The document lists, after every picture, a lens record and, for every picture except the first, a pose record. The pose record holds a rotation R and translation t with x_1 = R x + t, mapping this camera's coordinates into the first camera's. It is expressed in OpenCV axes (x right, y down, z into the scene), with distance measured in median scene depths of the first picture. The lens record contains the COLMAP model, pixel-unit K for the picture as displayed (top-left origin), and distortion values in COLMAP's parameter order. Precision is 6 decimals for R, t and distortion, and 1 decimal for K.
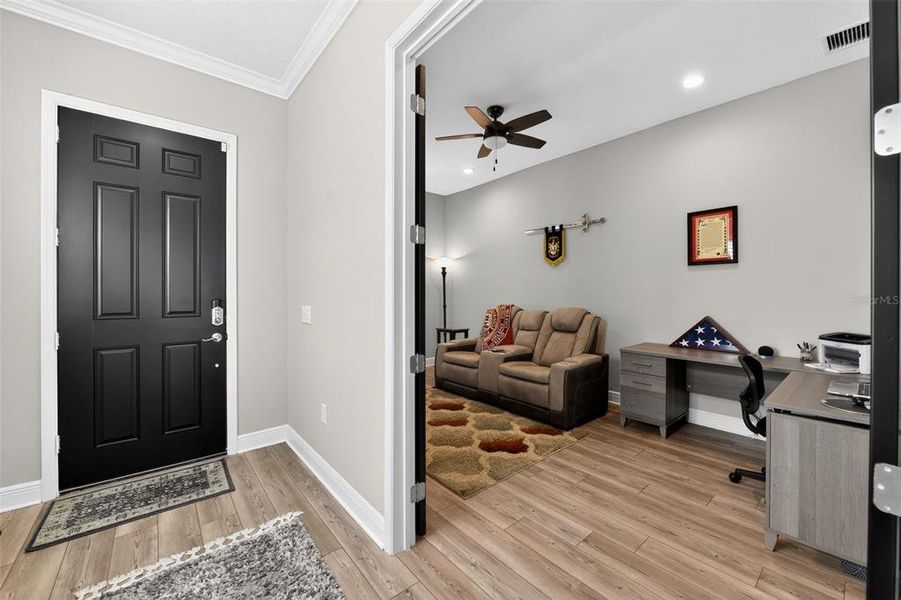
lens RADIAL K [[351.1, 0, 443.8], [0, 351.1, 298.0], [0, 0, 1]] dist [-0.000067, -0.000226]
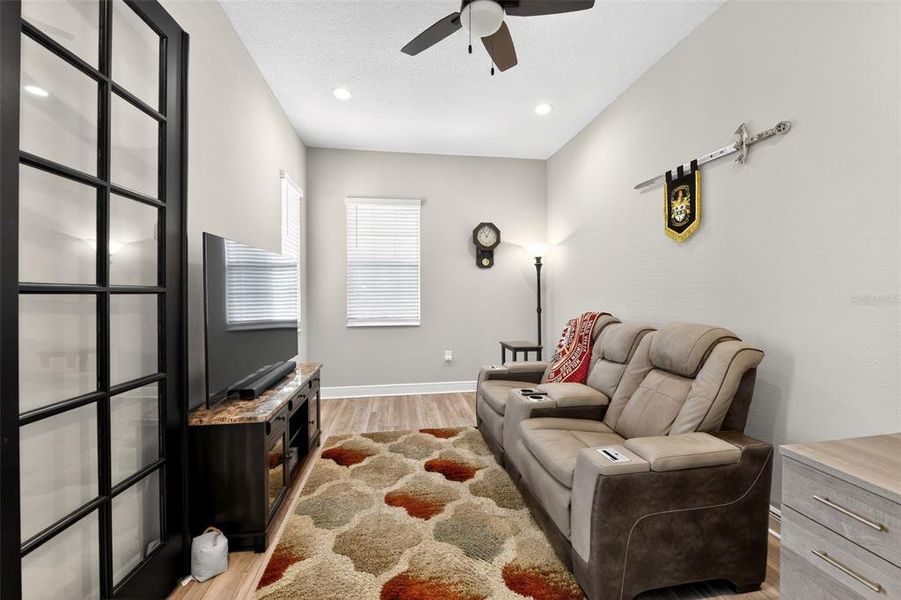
lens RADIAL K [[351.1, 0, 456.6], [0, 351.1, 293.9], [0, 0, 1]] dist [-0.000067, -0.000226]
pose [[0.860010, 0.001655, -0.510275, 0.305704], [-0.003885, 0.999987, -0.003306, -0.010422], [0.510263, 0.004826, 0.860005, 0.390727]]
